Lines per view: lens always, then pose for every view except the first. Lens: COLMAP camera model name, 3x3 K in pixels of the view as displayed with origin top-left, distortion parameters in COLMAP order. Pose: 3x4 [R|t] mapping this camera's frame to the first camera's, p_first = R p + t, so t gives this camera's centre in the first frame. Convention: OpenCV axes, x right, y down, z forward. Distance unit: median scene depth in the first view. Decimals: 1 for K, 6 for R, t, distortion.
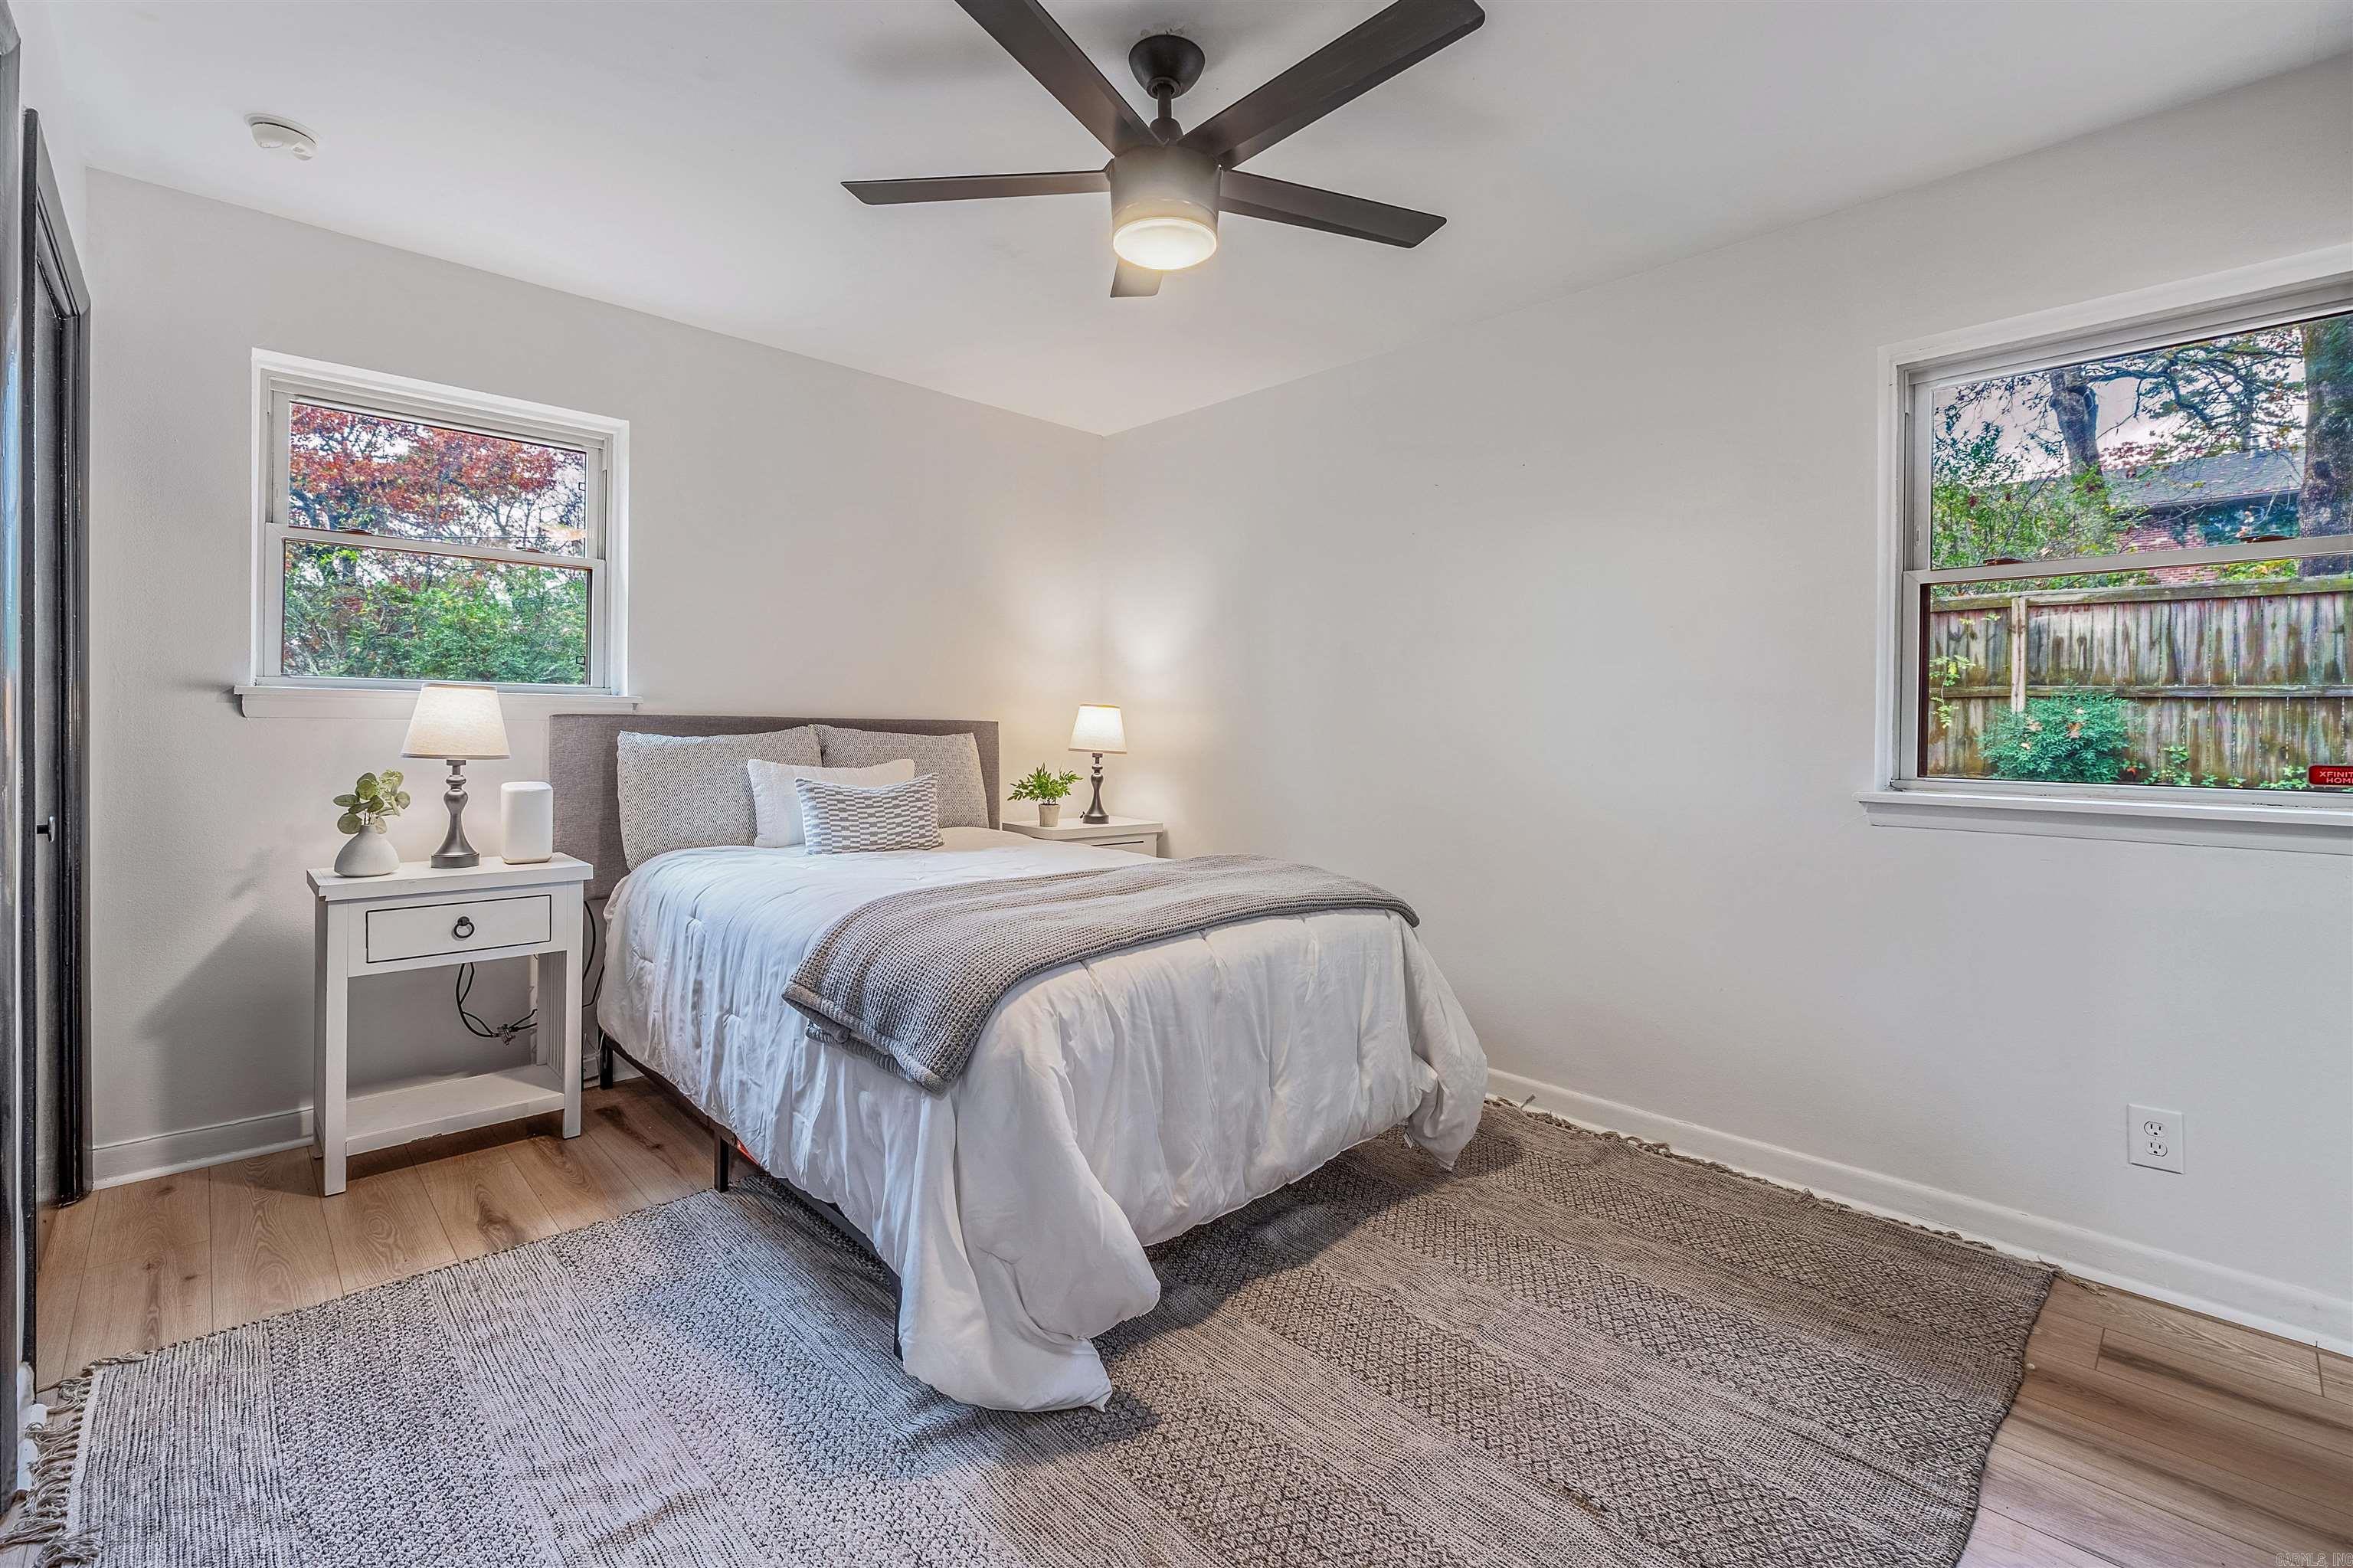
lens RADIAL K [[1035.6, 0, 1178.6], [0, 1035.6, 732.2], [0, 0, 1]] dist [-0.001660, -0.000290]
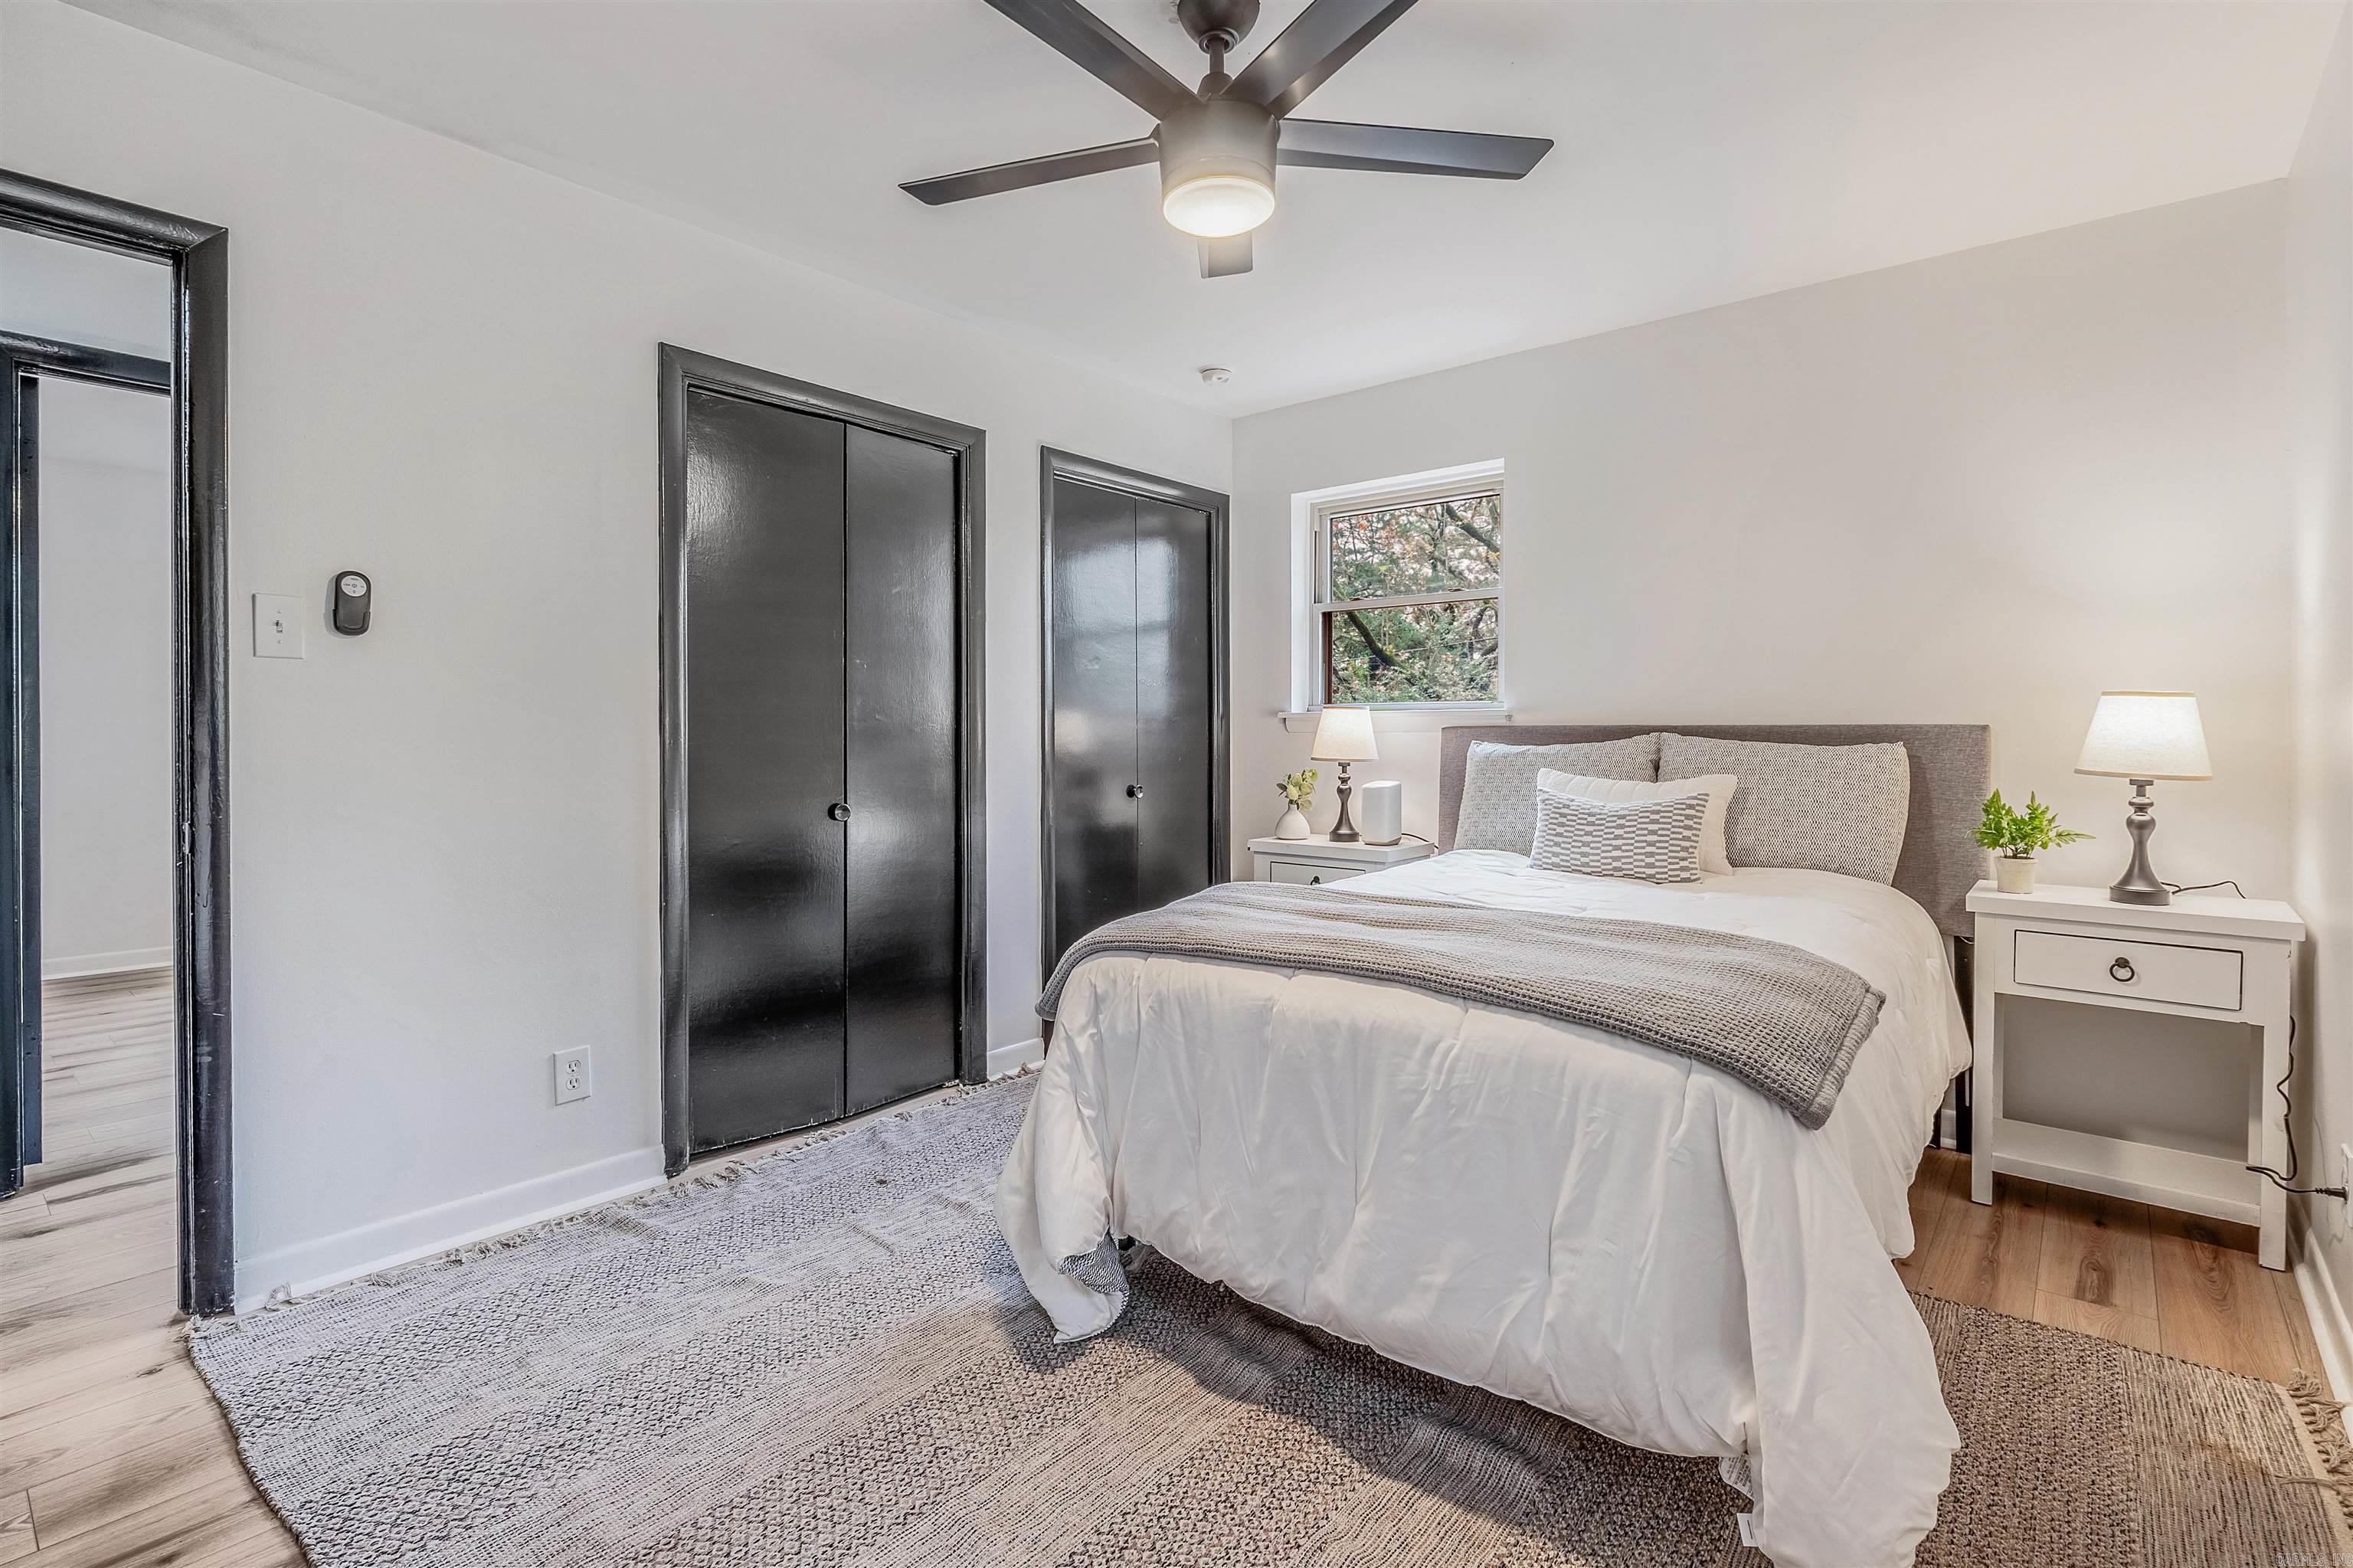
lens RADIAL K [[1089.8, 0, 1175.0], [0, 1089.8, 731.5], [0, 0, 1]] dist [-0.044478, 0.000213]
pose [[0.100224, -0.011122, -0.994903, 0.591972], [-0.005455, 0.999916, -0.011728, 0.004682], [0.994950, 0.006602, 0.100155, 0.542837]]
